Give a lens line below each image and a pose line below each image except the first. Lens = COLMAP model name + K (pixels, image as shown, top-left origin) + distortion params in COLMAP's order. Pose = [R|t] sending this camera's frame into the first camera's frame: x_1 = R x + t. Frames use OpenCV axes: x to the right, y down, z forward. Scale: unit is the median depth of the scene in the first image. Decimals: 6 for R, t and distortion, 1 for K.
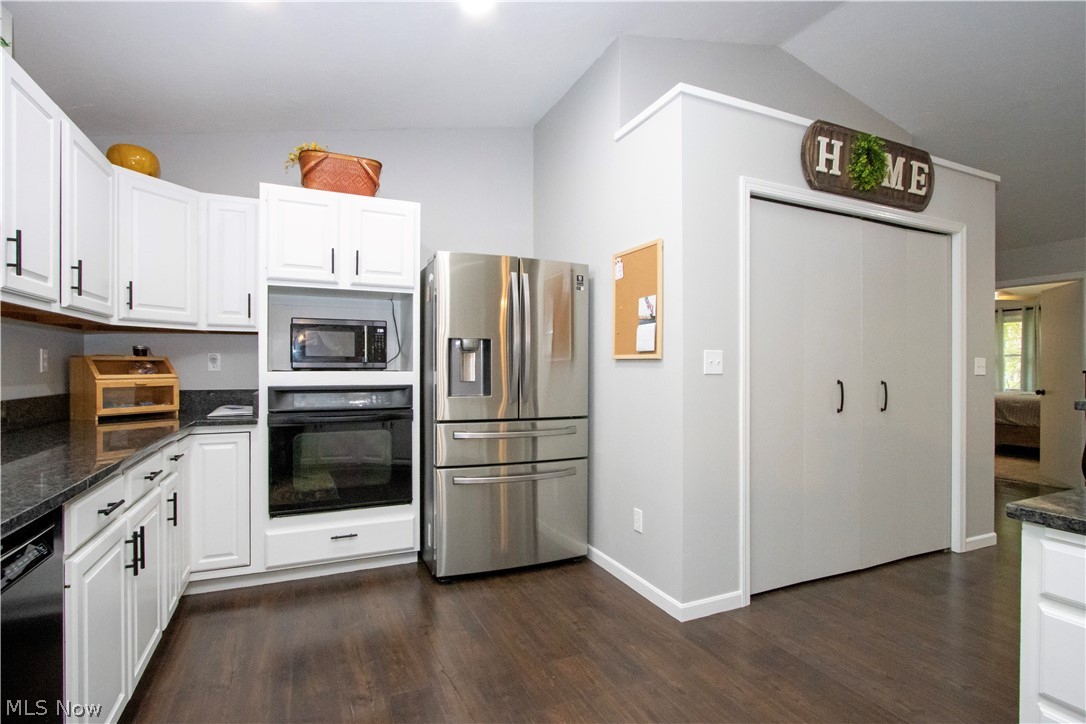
lens RADIAL K [[505.5, 0, 537.4], [0, 505.5, 359.4], [0, 0, 1]] dist [-0.021082, -0.001215]
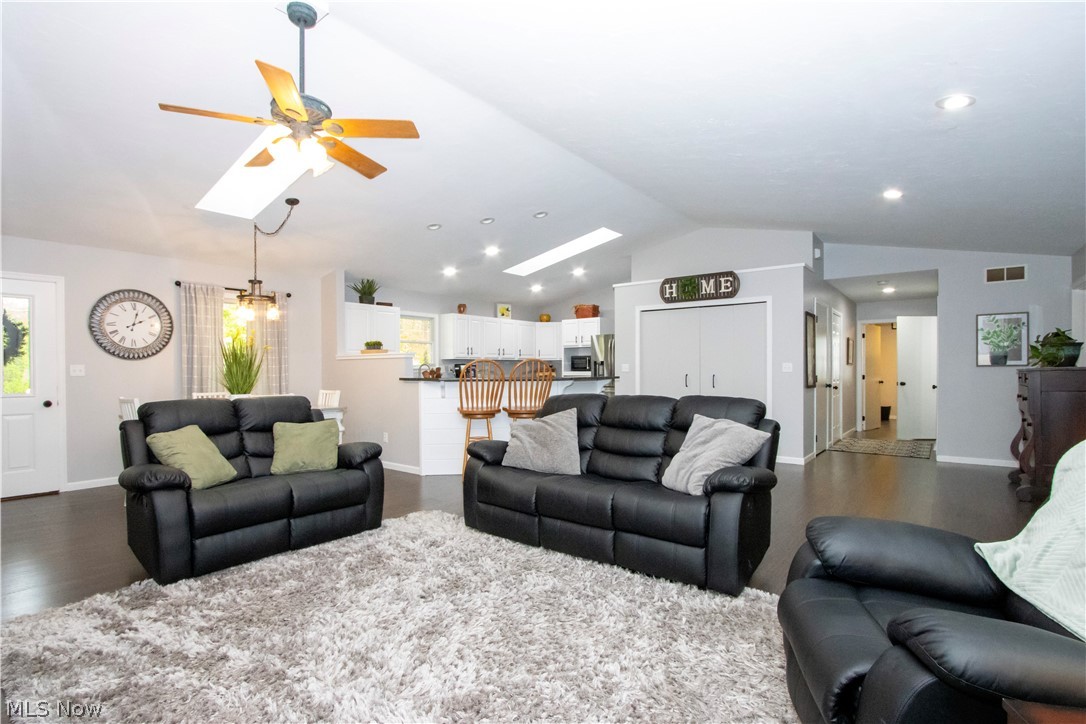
lens RADIAL K [[505.5, 0, 542.0], [0, 505.5, 360.9], [0, 0, 1]] dist [-0.021082, -0.001215]
pose [[0.459077, -0.018413, -0.888206, 2.499495], [0.003645, 0.999816, -0.018843, 0.019003], [0.888389, 0.005413, 0.459059, -0.805192]]
